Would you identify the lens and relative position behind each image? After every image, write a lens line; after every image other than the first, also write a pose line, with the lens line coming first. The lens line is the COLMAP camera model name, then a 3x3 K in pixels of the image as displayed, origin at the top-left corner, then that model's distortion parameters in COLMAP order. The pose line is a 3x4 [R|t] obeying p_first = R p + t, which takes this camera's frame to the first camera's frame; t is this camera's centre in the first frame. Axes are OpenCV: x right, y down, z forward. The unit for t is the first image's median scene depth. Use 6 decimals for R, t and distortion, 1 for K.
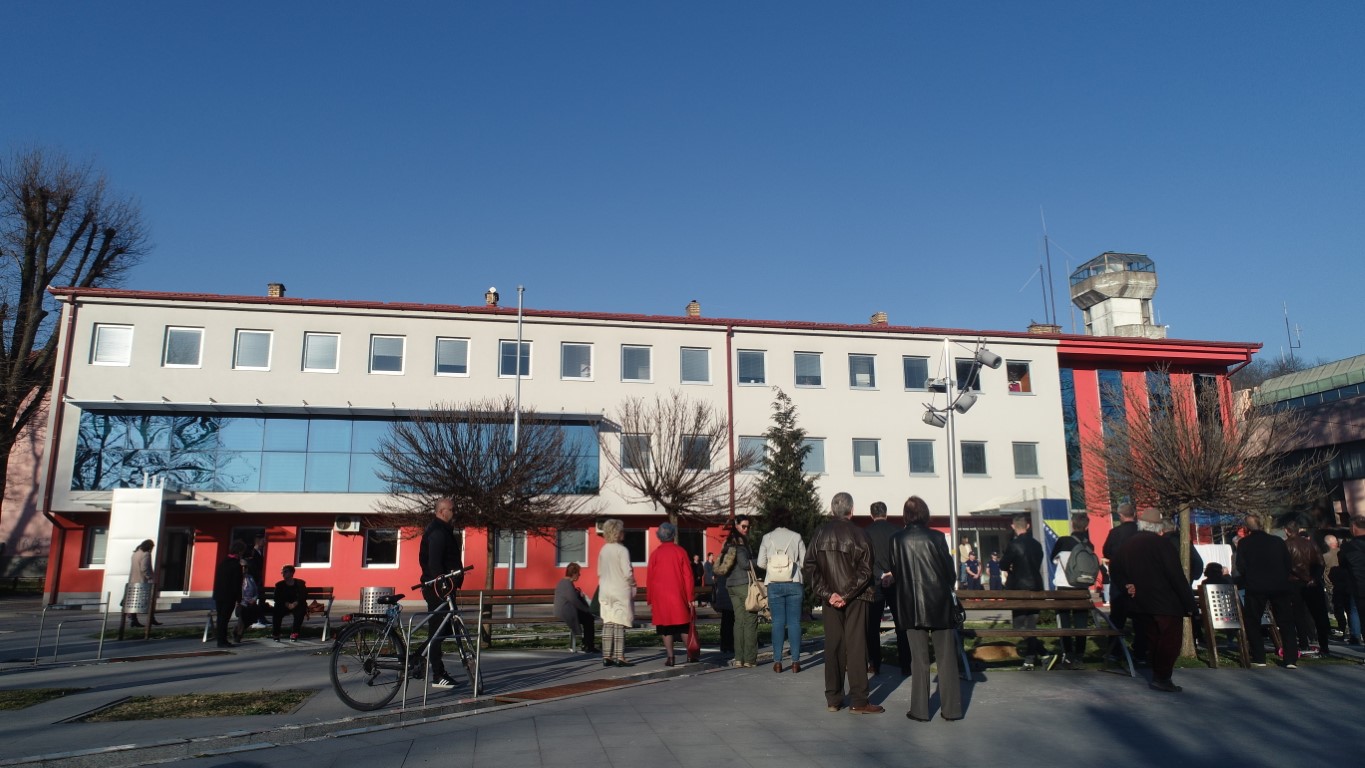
lens RADIAL K [[920.3, 0, 698.0], [0, 920.3, 386.7], [0, 0, 1]] dist [-0.002493, -0.000859]
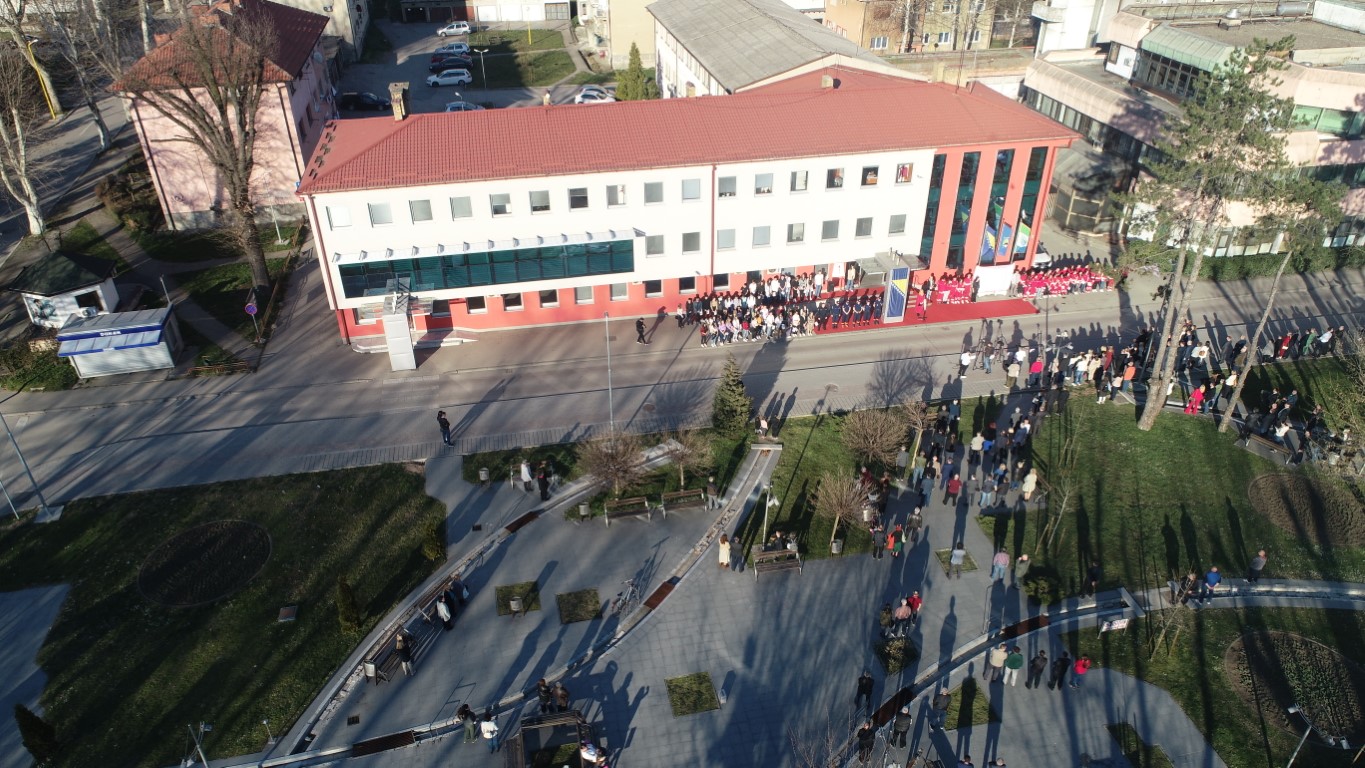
lens RADIAL K [[920.3, 0, 698.0], [0, 920.3, 386.7], [0, 0, 1]] dist [-0.002493, -0.000859]
pose [[0.999909, 0.005939, 0.012098, -0.008355], [-0.012753, 0.707192, 0.706906, -0.874184], [-0.004358, -0.706996, 0.707204, -0.337996]]
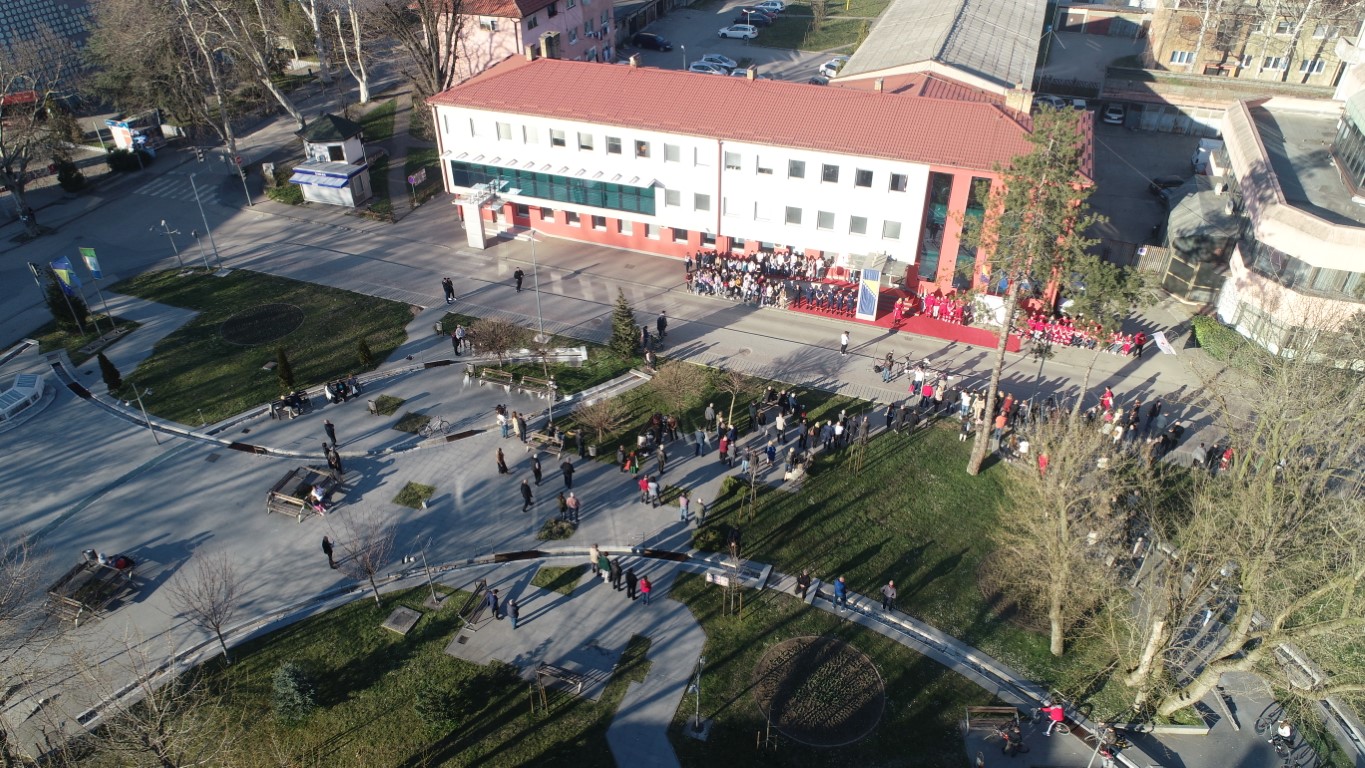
lens RADIAL K [[928.8, 0, 682.5], [0, 928.8, 384.0], [0, 0, 1]] dist [-0.001601, -0.000483]
pose [[0.849243, 0.308989, -0.428150, 0.872969], [0.109227, 0.690537, 0.715002, -1.013306], [0.516581, -0.653976, 0.552684, -0.328279]]
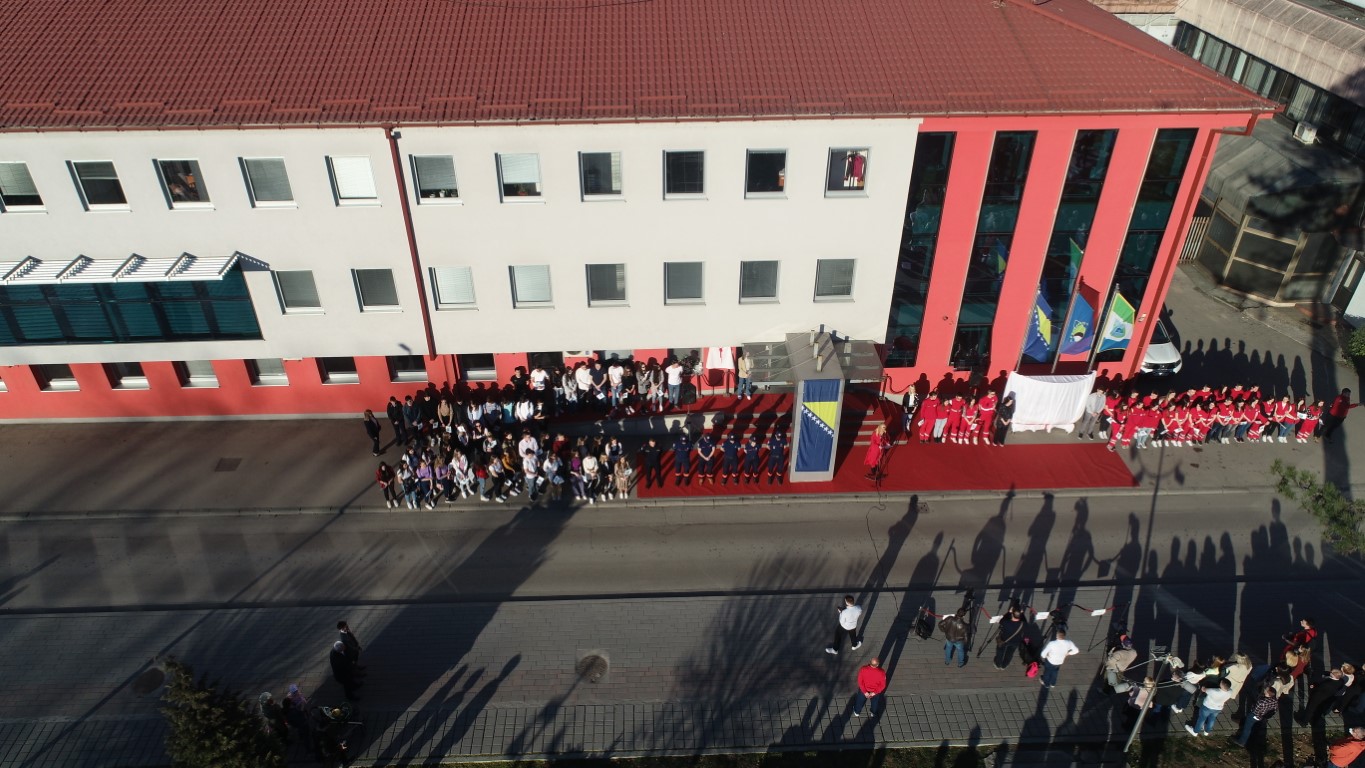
lens RADIAL K [[928.8, 0, 682.5], [0, 928.8, 384.0], [0, 0, 1]] dist [-0.001601, -0.000483]
pose [[0.987772, 0.099268, -0.120220, 0.344151], [0.021253, 0.678171, 0.734597, -0.429677], [0.154451, -0.728169, 0.667769, 0.432789]]
